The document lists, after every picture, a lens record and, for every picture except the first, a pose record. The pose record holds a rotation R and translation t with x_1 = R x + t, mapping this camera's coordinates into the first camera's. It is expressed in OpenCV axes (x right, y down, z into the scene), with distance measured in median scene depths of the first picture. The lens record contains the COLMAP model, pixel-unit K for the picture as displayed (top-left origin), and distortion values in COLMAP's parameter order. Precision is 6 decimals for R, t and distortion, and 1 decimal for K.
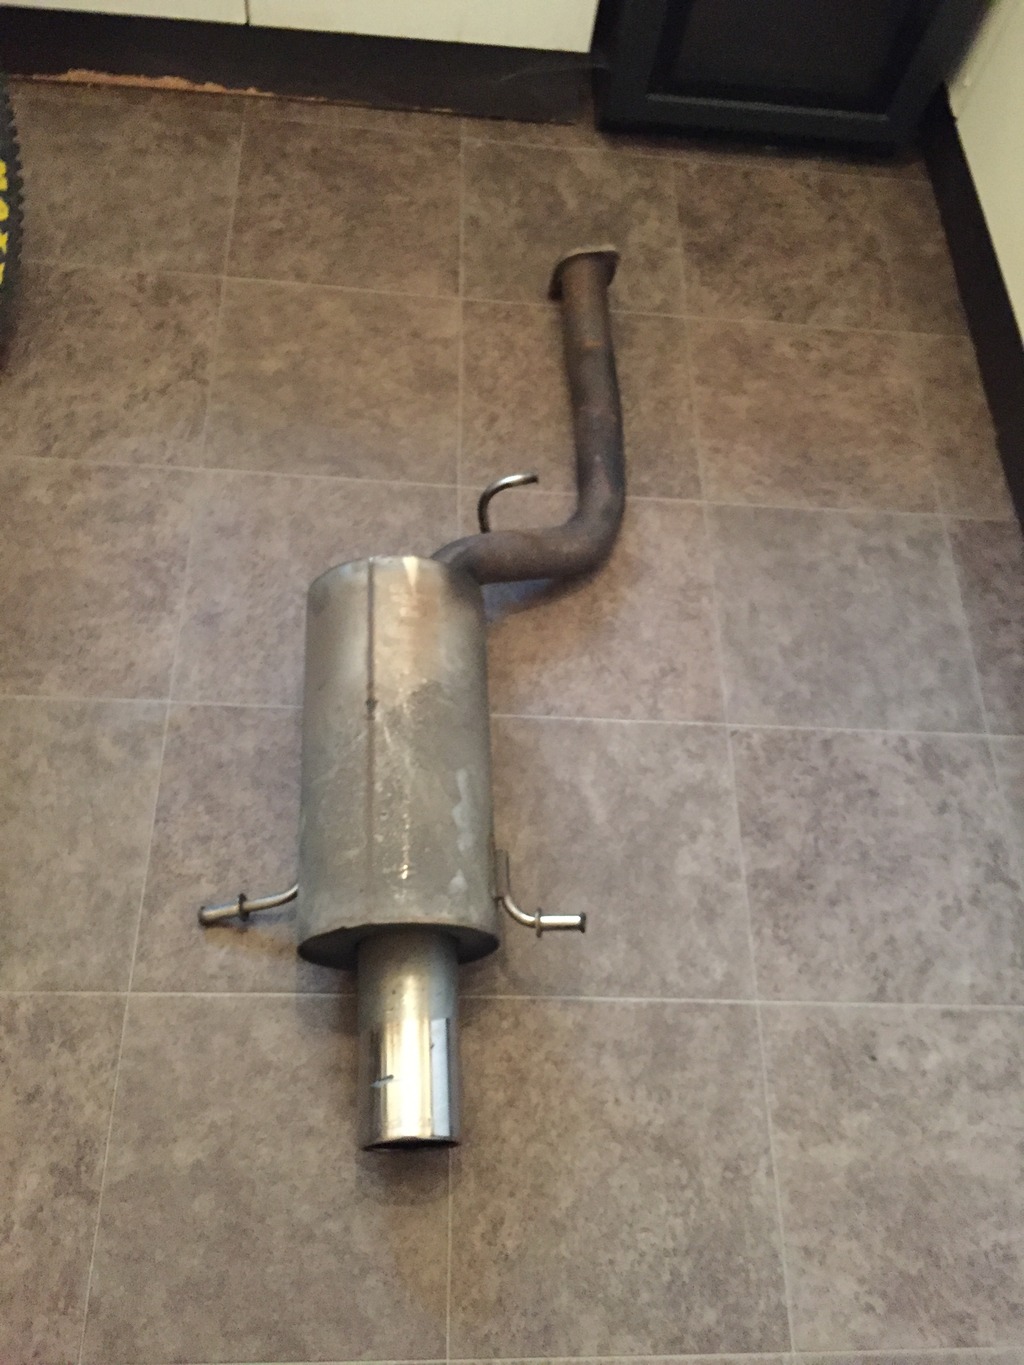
lens RADIAL K [[1175.9, 0, 515.2], [0, 1175.9, 679.2], [0, 0, 1]] dist [0.079670, -0.131468]
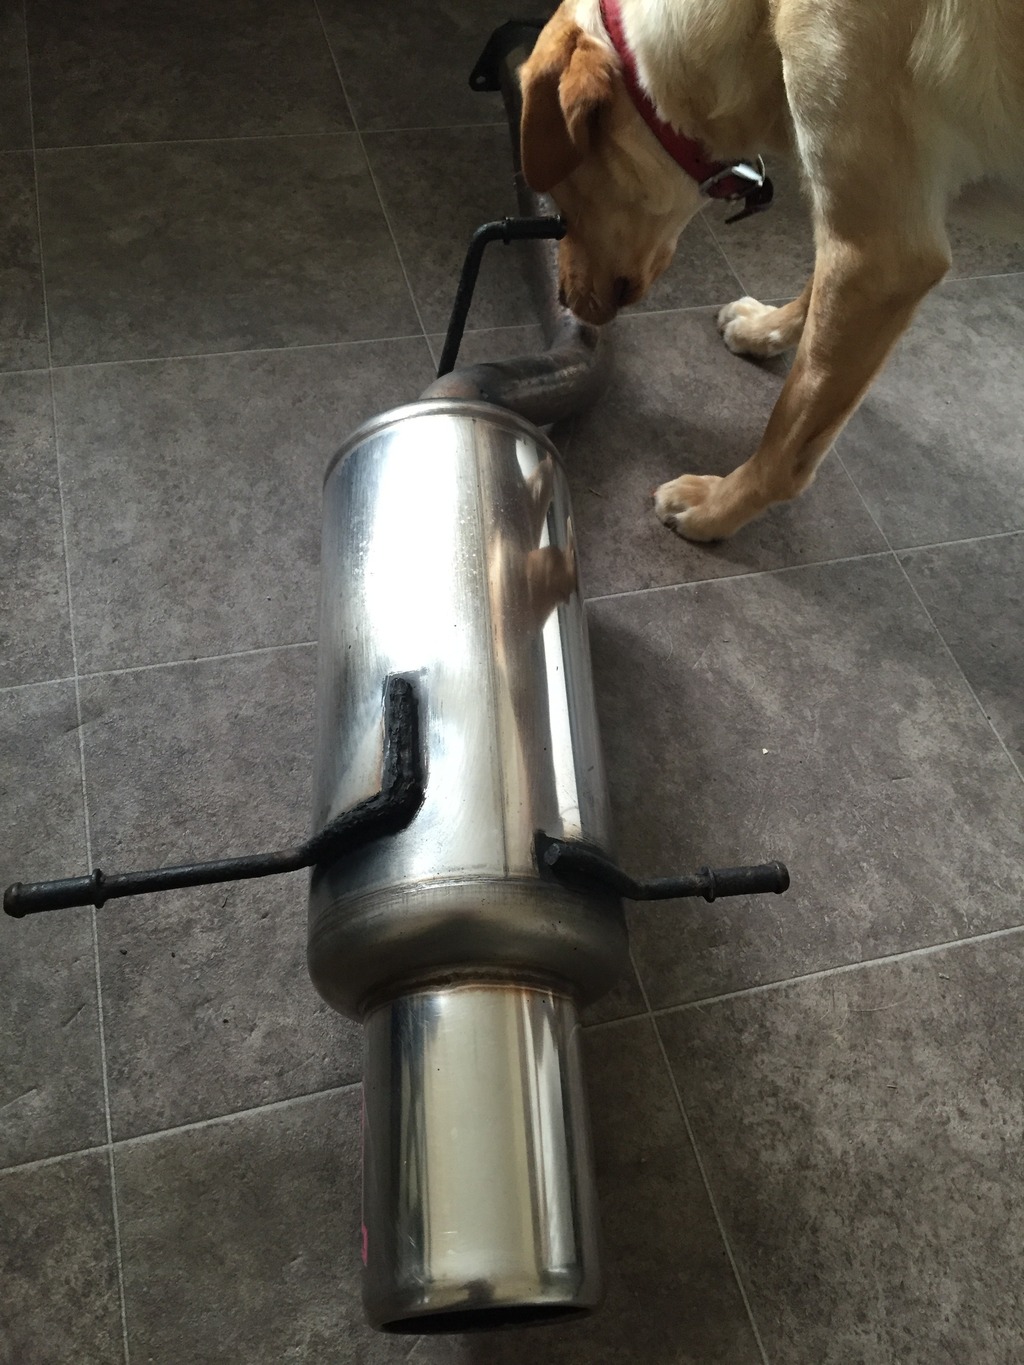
lens RADIAL K [[1175.9, 0, 517.3], [0, 1175.9, 678.0], [0, 0, 1]] dist [0.079670, -0.131468]
pose [[0.969217, -0.218361, 0.113739, -0.137972], [0.228578, 0.969709, -0.086118, 0.127064], [-0.091489, 0.109465, 0.989771, 0.358336]]
